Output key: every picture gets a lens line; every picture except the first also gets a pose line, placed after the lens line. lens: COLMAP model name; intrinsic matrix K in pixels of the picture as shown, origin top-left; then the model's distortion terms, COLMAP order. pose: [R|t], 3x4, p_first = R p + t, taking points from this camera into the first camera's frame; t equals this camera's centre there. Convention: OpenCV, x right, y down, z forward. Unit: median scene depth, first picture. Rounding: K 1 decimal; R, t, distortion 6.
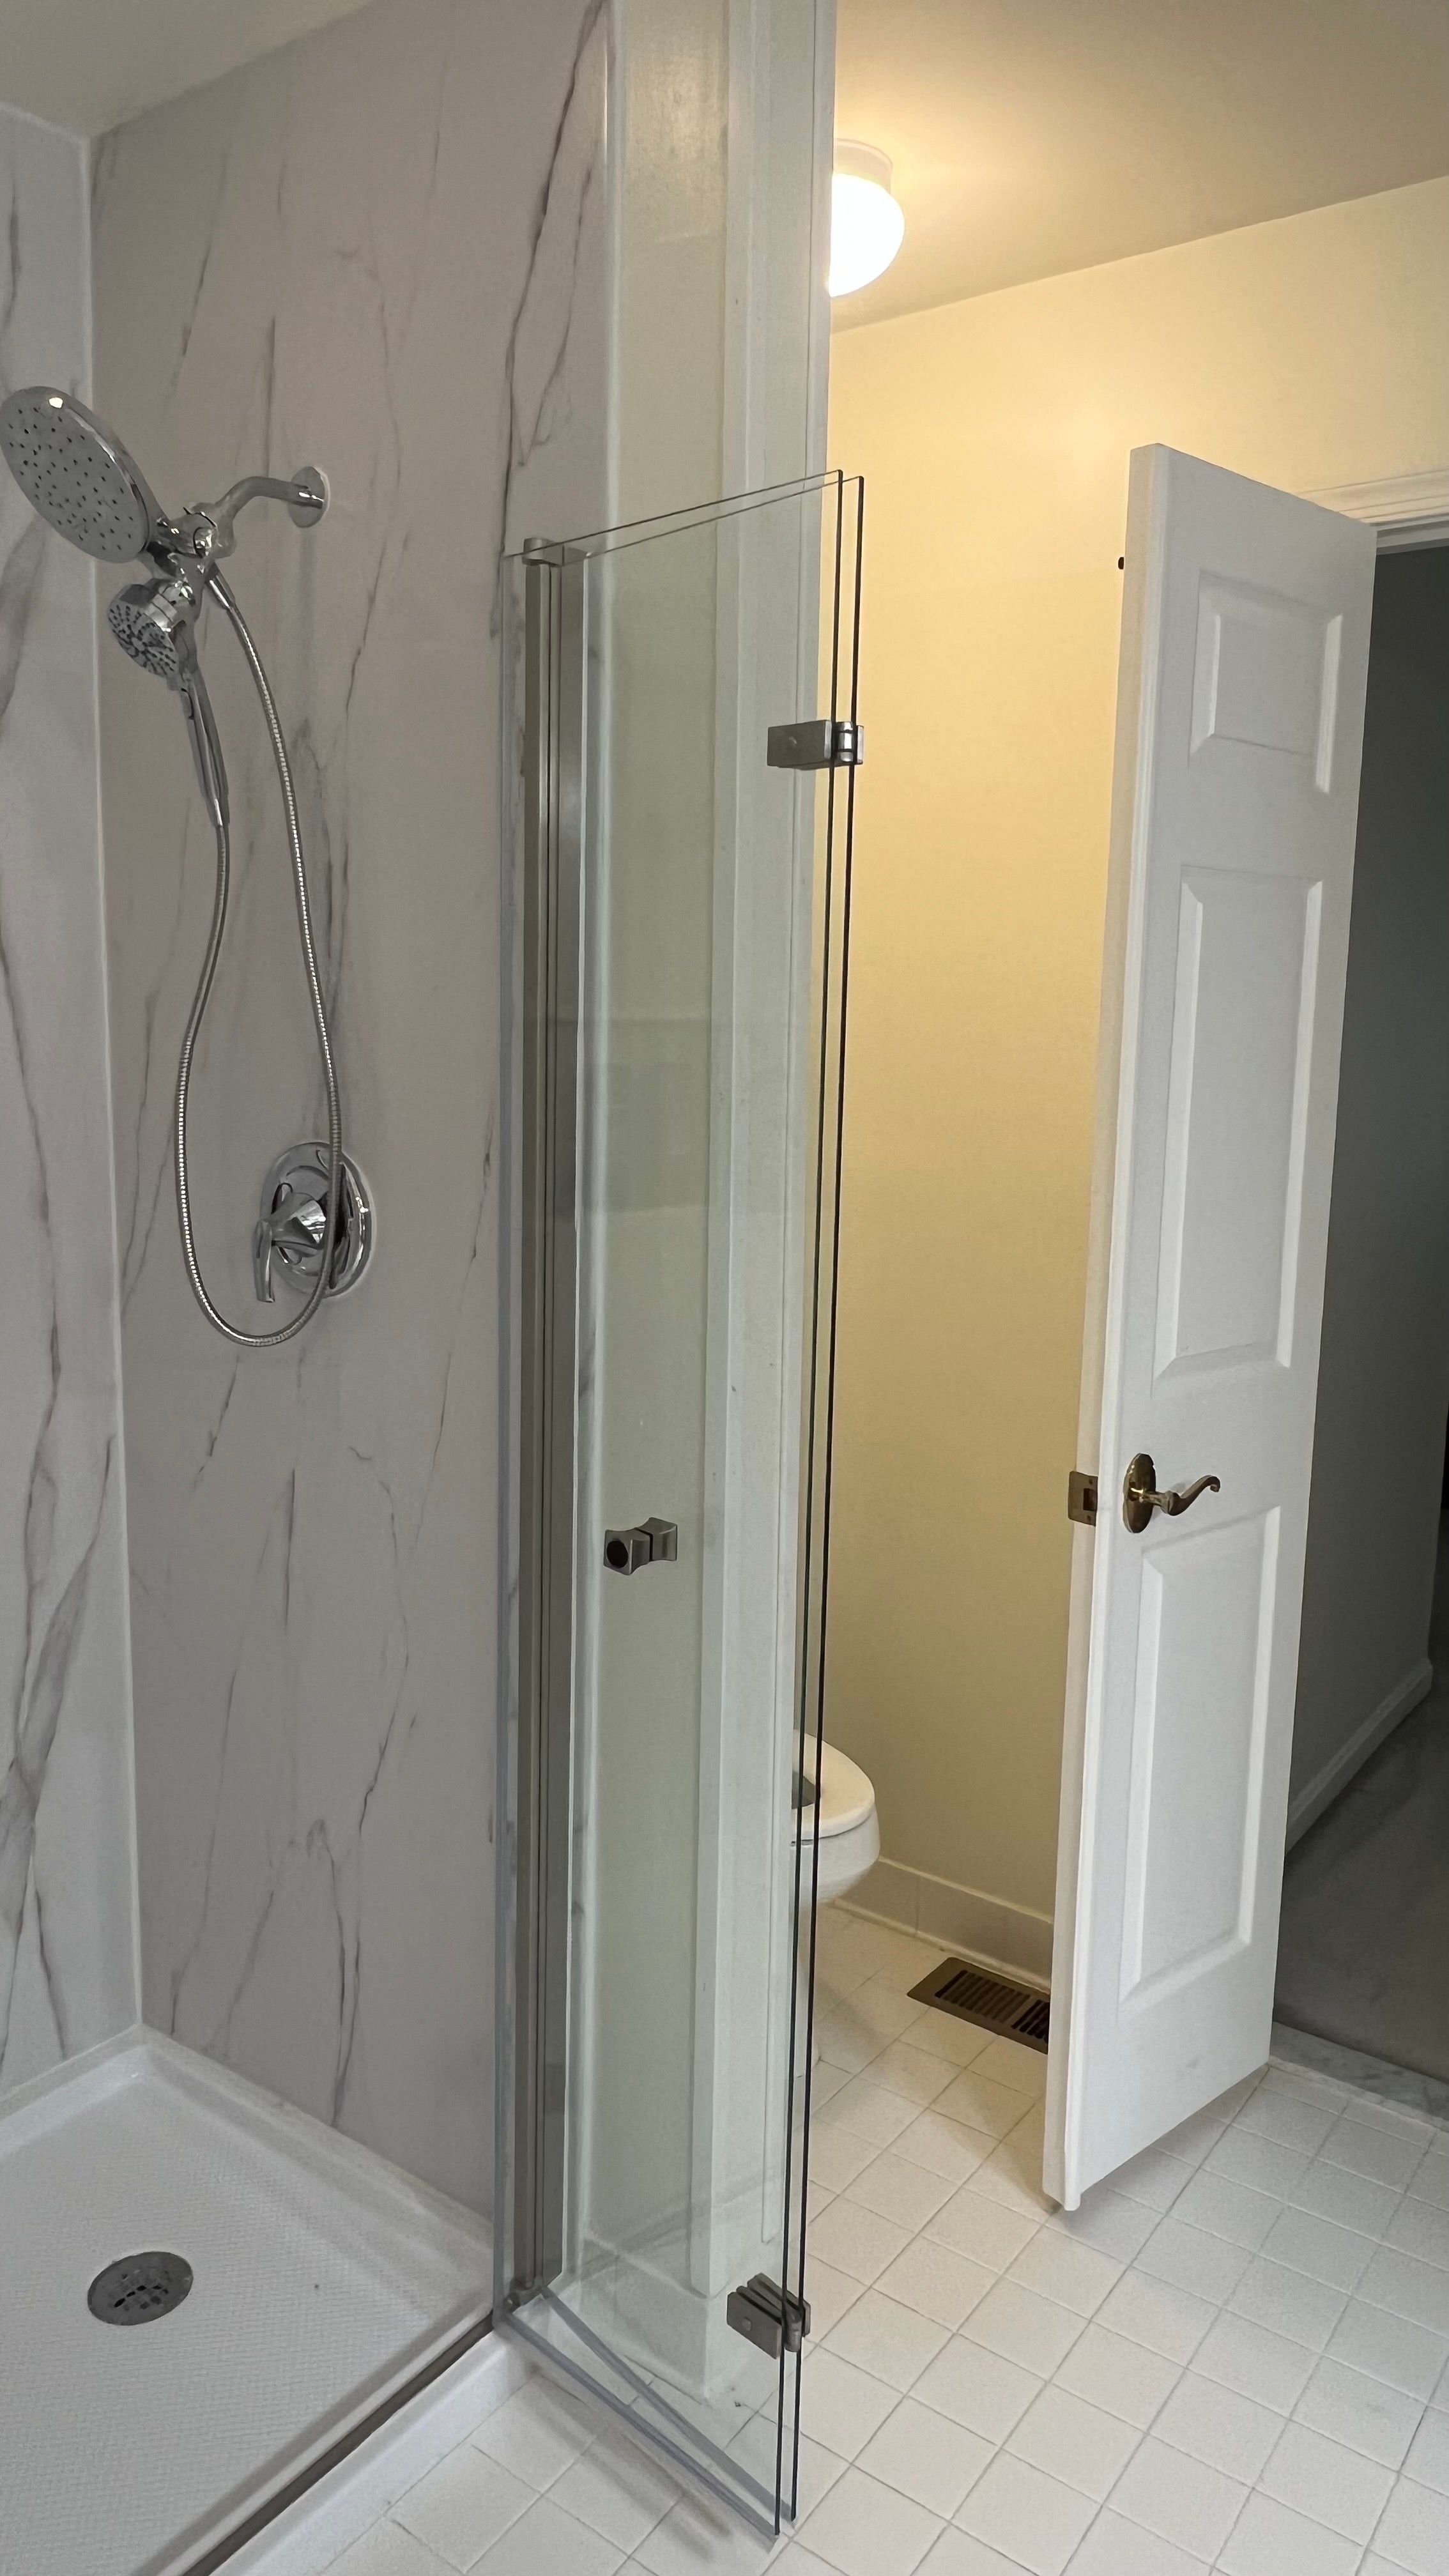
lens RADIAL K [[1709.4, 0, 705.1], [0, 1709.4, 1290.2], [0, 0, 1]] dist [-0.006795, 0.016242]
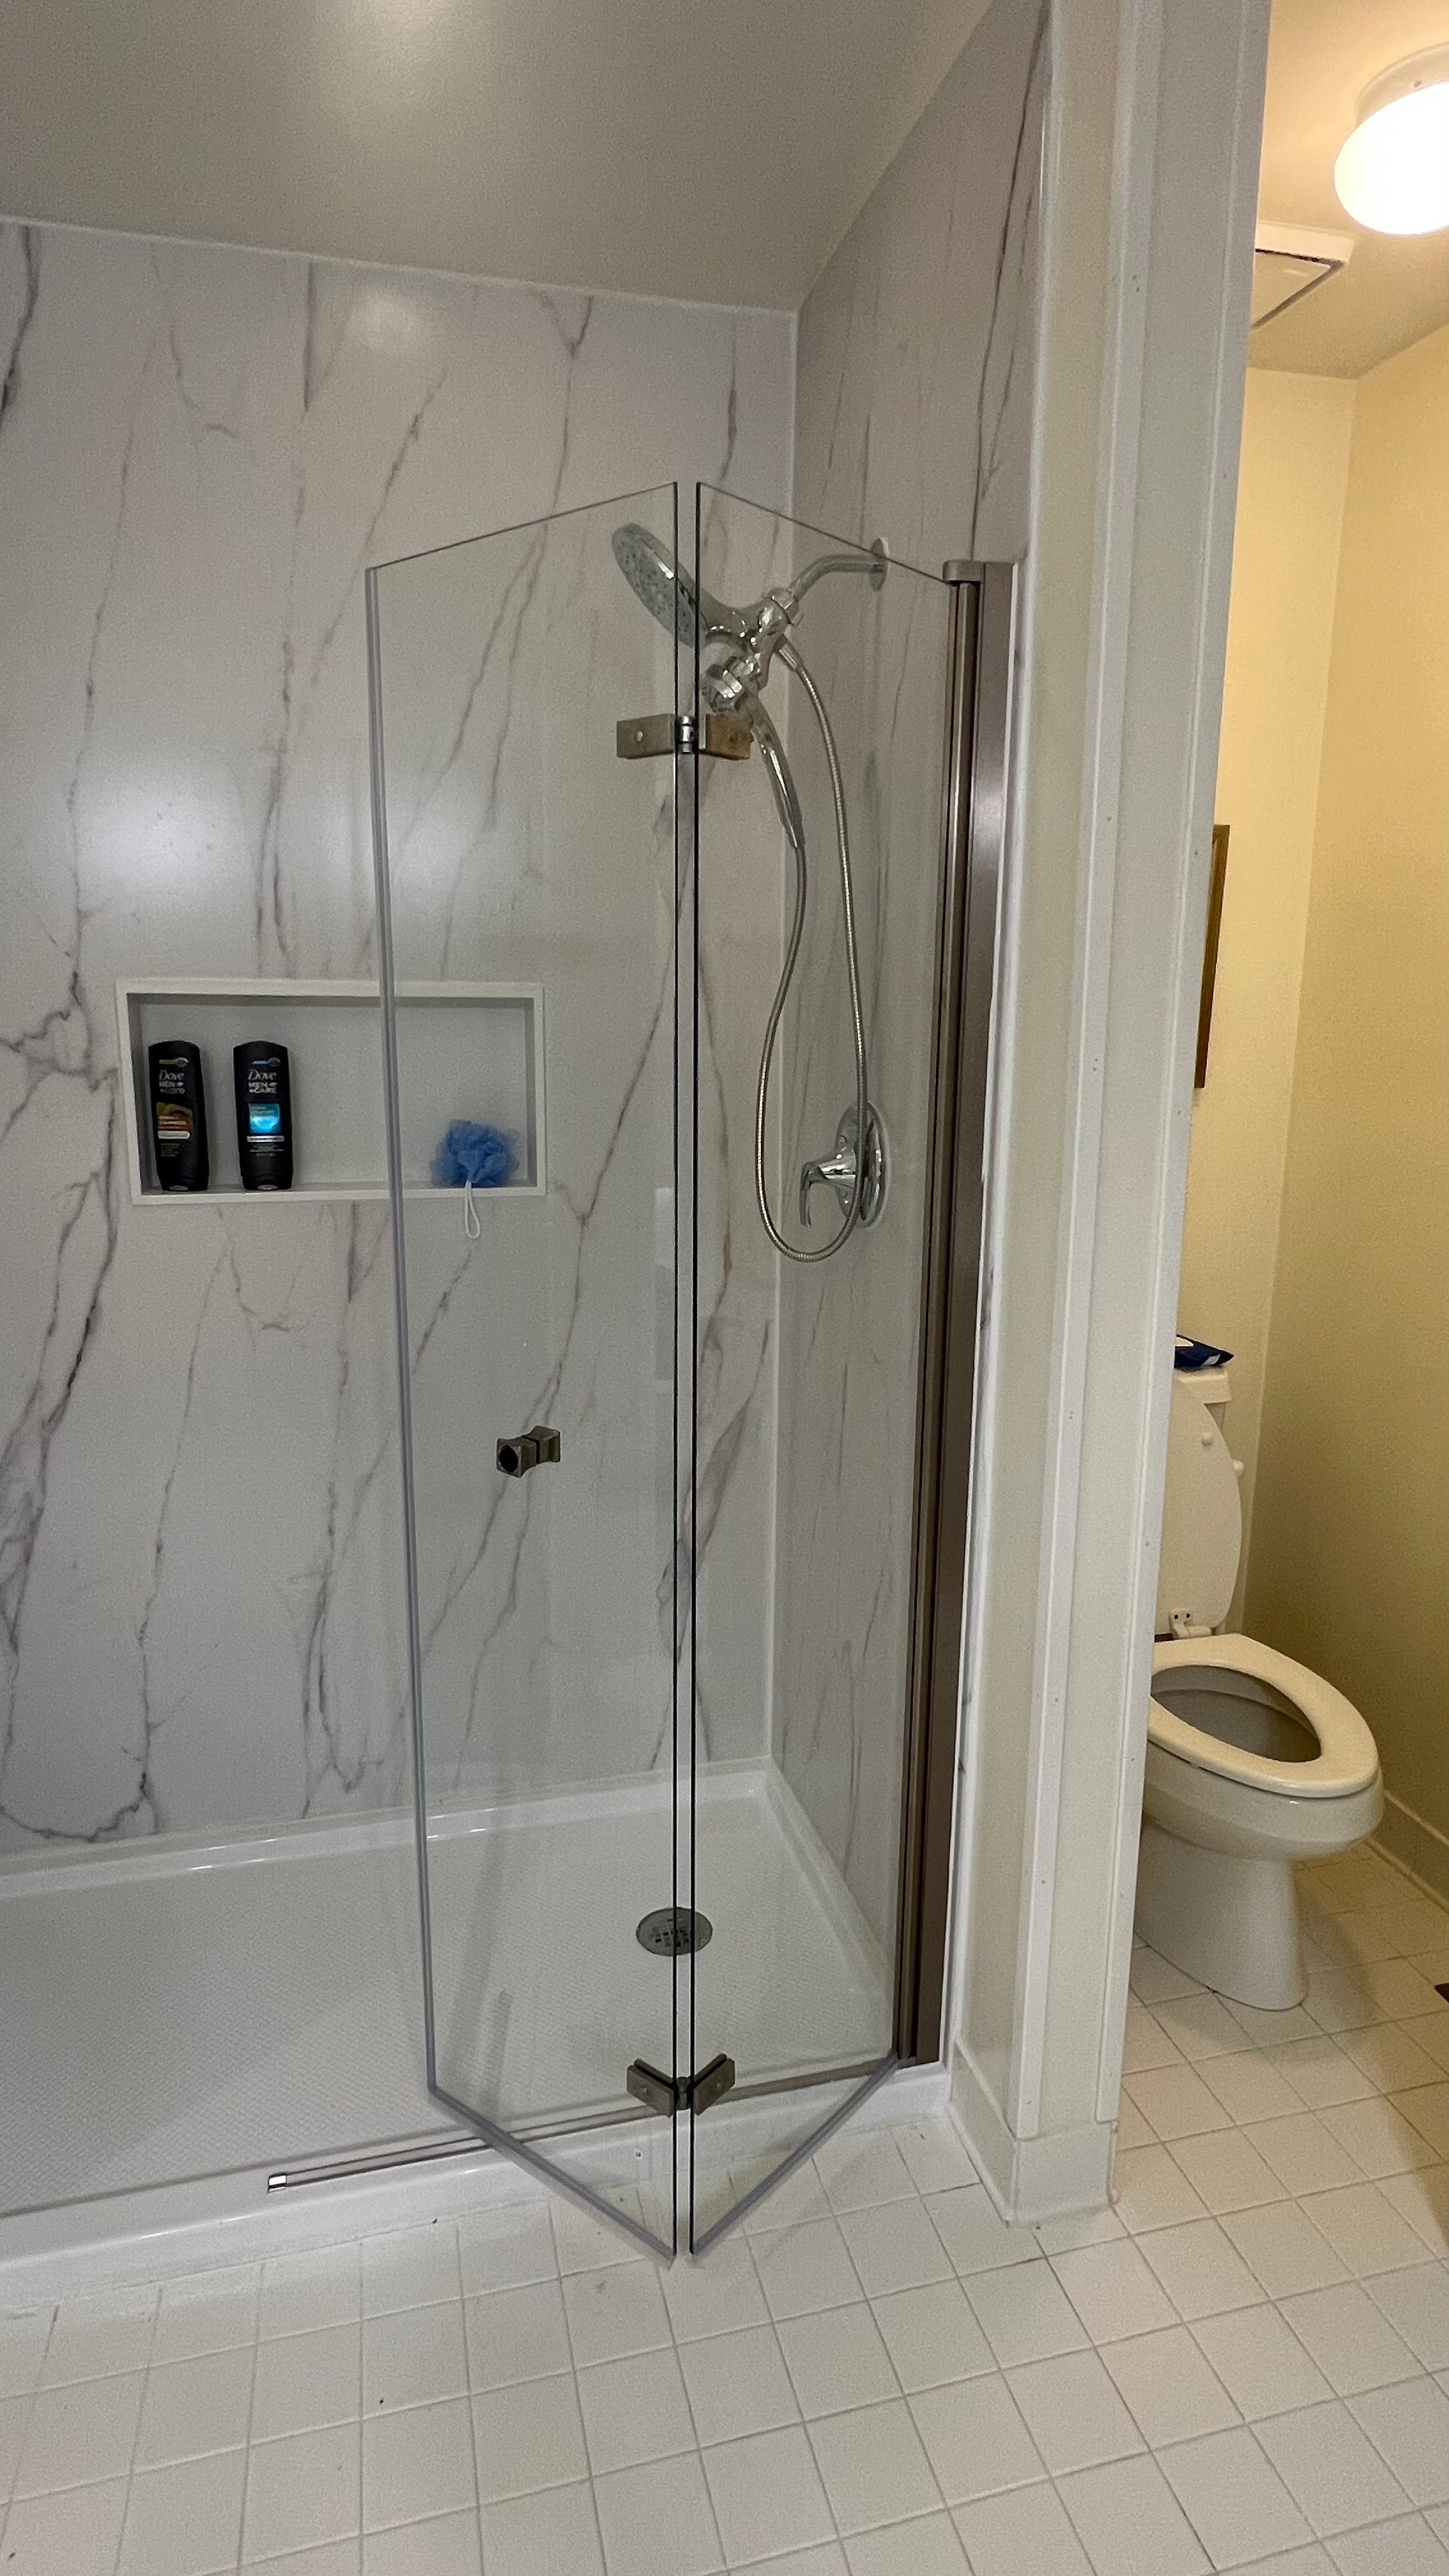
lens RADIAL K [[1353.9, 0, 704.6], [0, 1353.9, 1276.6], [0, 0, 1]] dist [-0.001853, -0.000667]
pose [[0.774595, 0.108747, -0.623038, 0.312061], [-0.079974, 0.994041, 0.074074, -0.025214], [0.627381, -0.007551, 0.778676, 0.172874]]
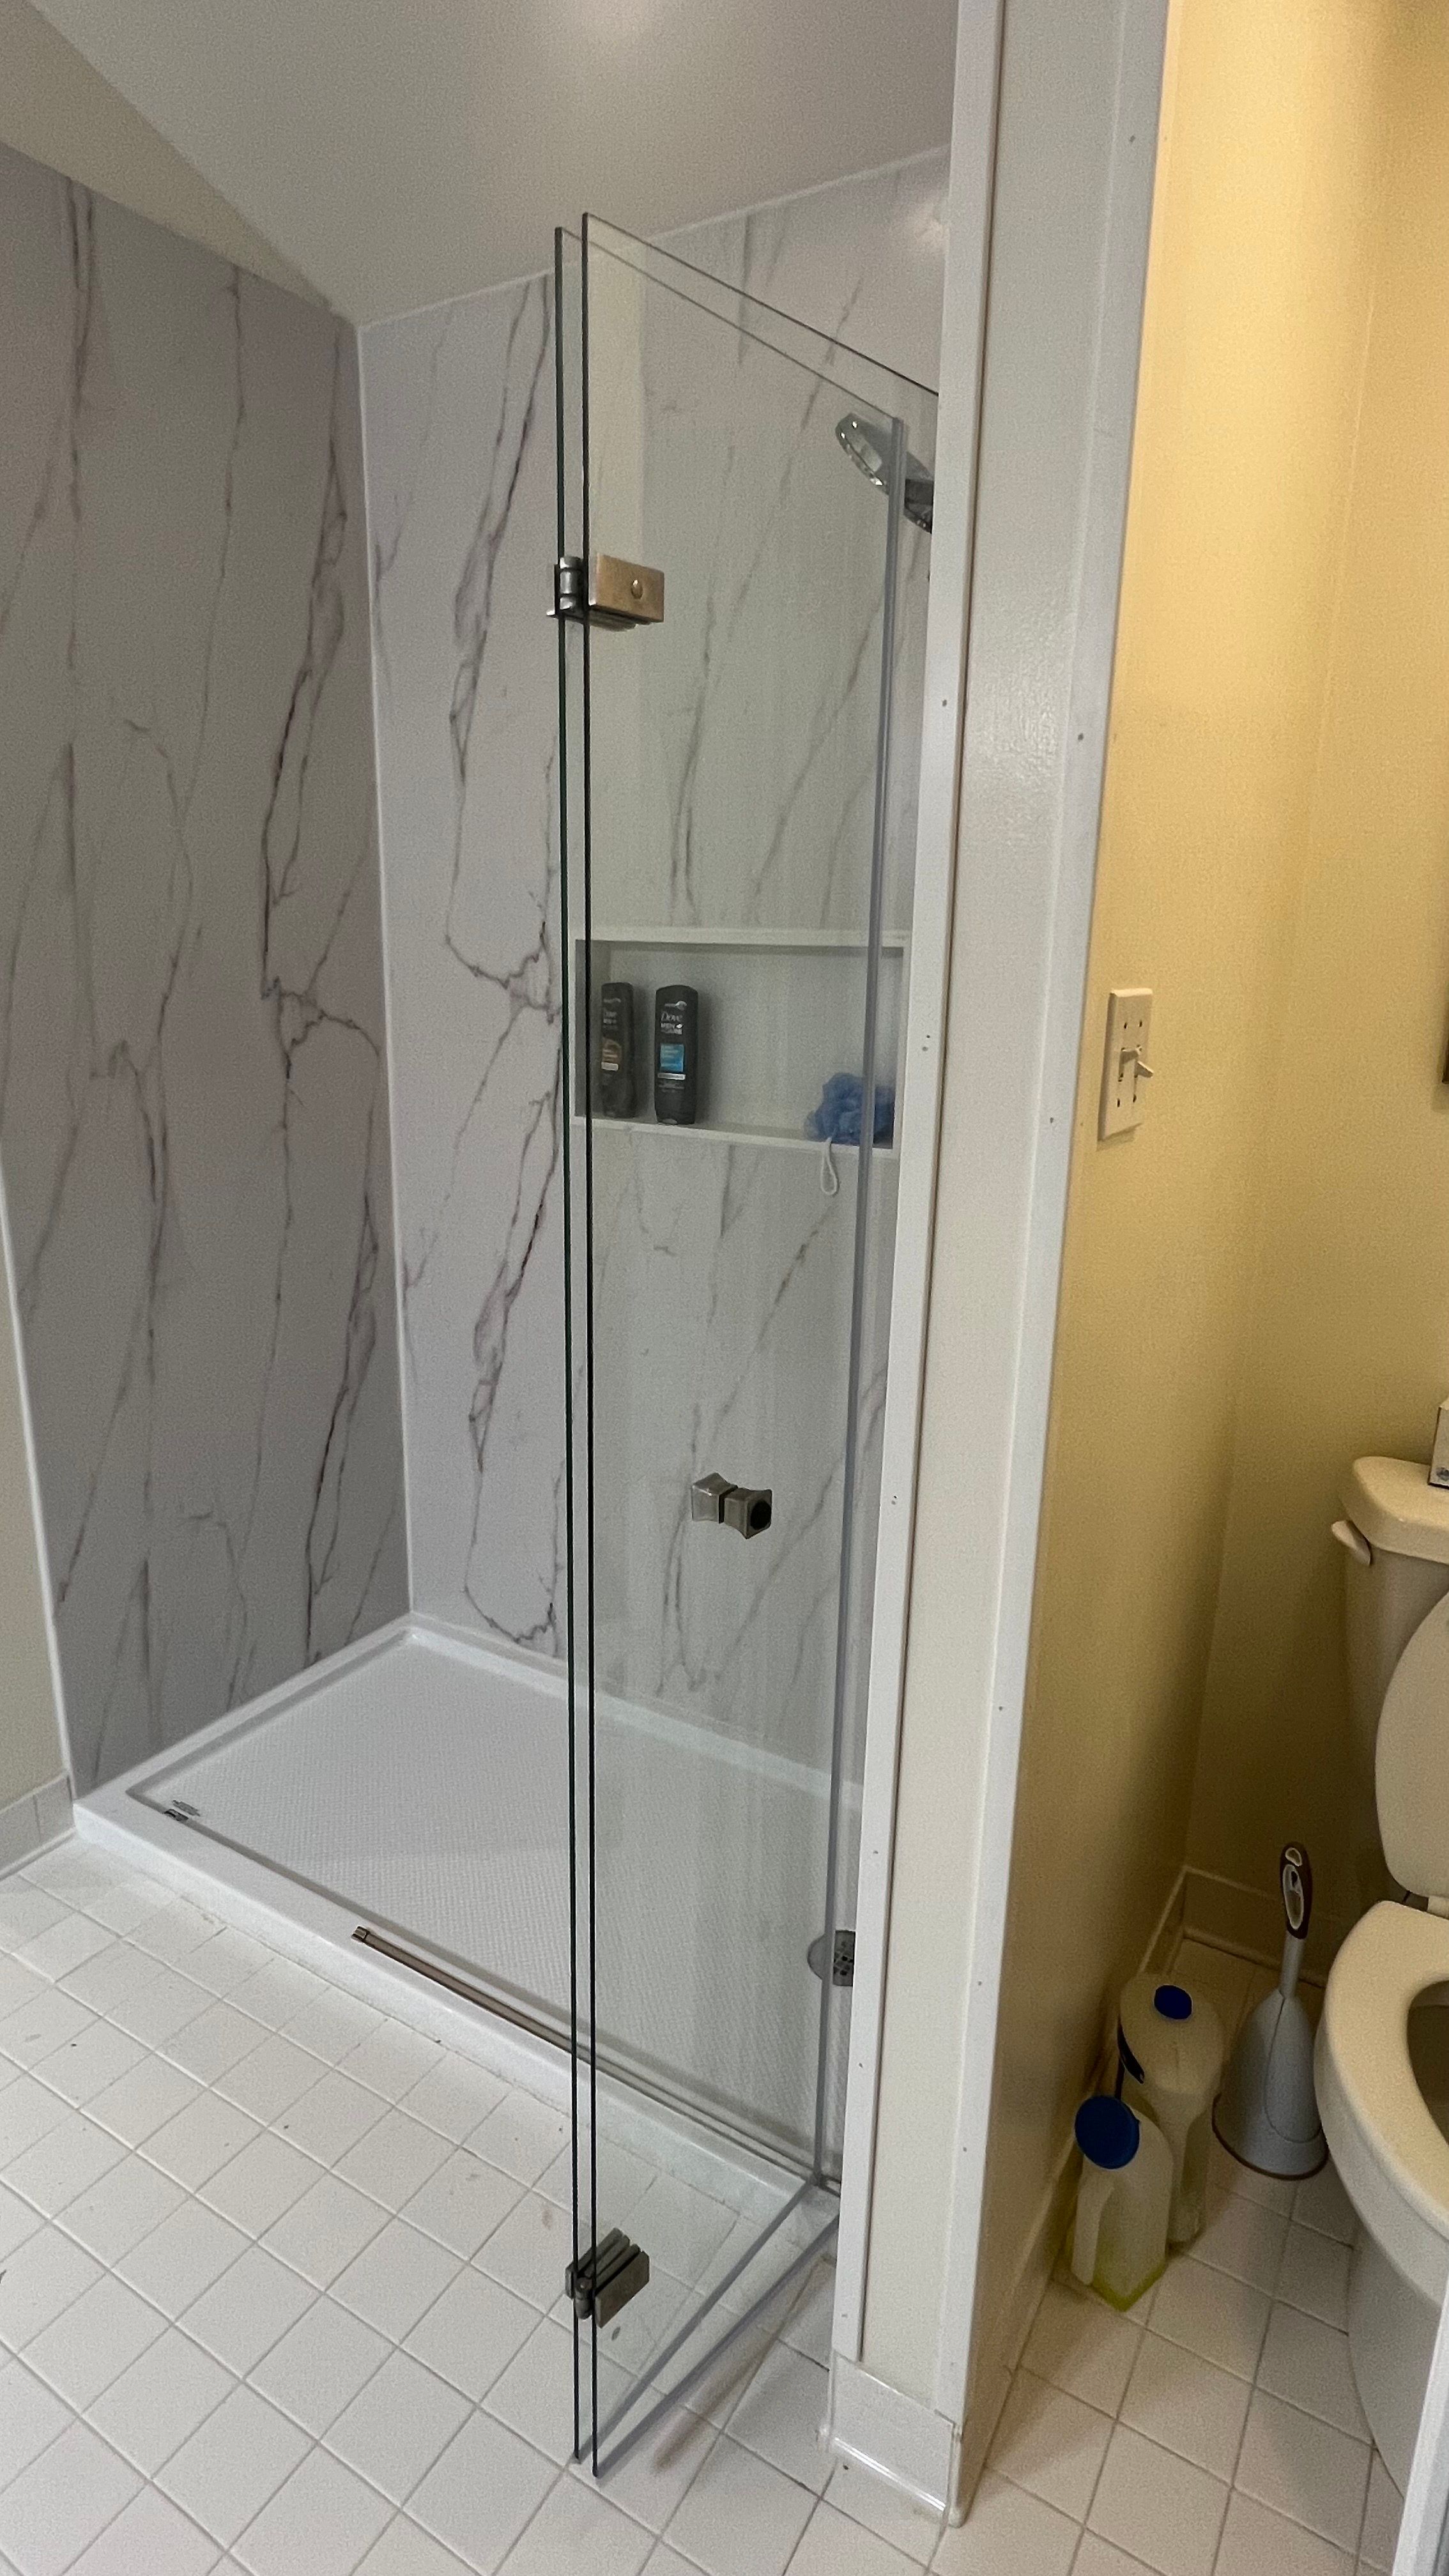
lens RADIAL K [[1353.9, 0, 683.4], [0, 1353.9, 1271.0], [0, 0, 1]] dist [-0.001853, -0.000667]
pose [[0.078378, 0.223203, -0.971616, 0.534806], [-0.154783, 0.965520, 0.209317, -0.112171], [0.984834, 0.133984, 0.110224, 0.710131]]
